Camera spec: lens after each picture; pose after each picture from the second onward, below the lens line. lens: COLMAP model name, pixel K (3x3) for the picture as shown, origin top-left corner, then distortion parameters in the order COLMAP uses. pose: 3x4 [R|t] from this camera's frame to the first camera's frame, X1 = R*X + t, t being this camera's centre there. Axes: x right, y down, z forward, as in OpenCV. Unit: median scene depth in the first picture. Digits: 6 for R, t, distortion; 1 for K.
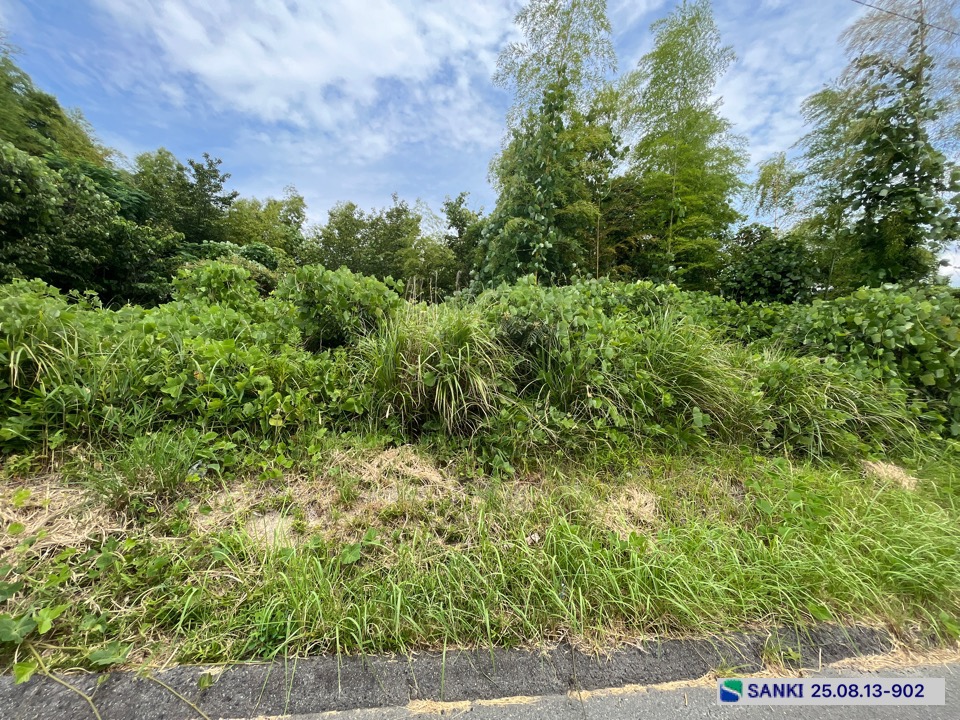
lens RADIAL K [[387.3, 0, 476.4], [0, 387.3, 357.9], [0, 0, 1]] dist [-0.004028, 0.000948]
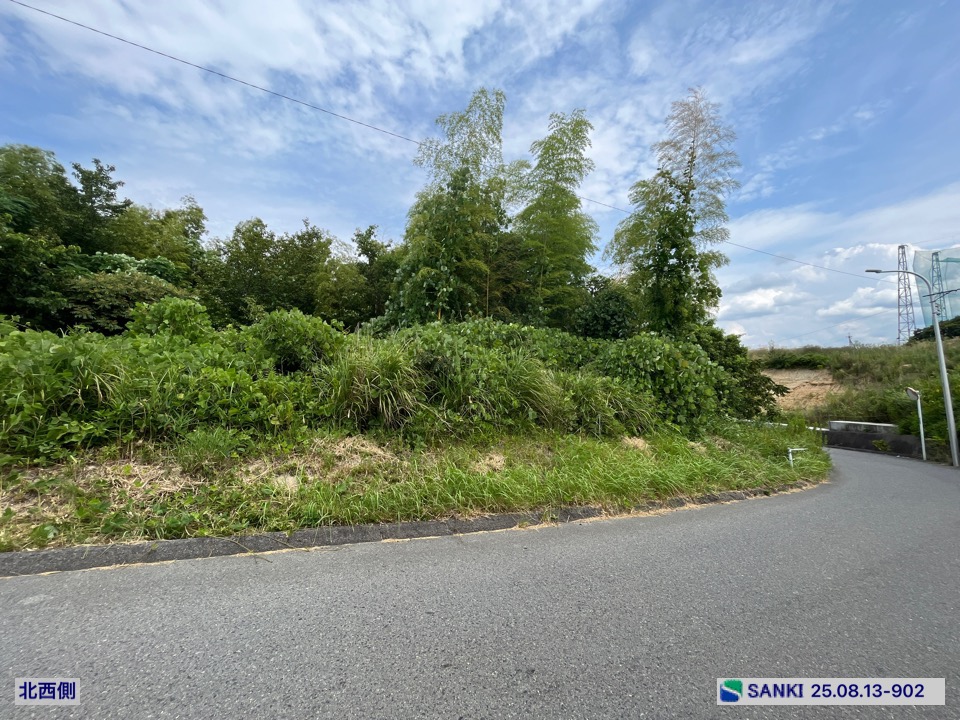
lens RADIAL K [[387.3, 0, 476.3], [0, 387.3, 358.8], [0, 0, 1]] dist [-0.004028, 0.000948]
pose [[0.968755, 0.008793, 0.247864, -0.086441], [-0.001139, 0.999519, -0.031007, -0.032268], [-0.248018, 0.029756, 0.968298, -0.536059]]
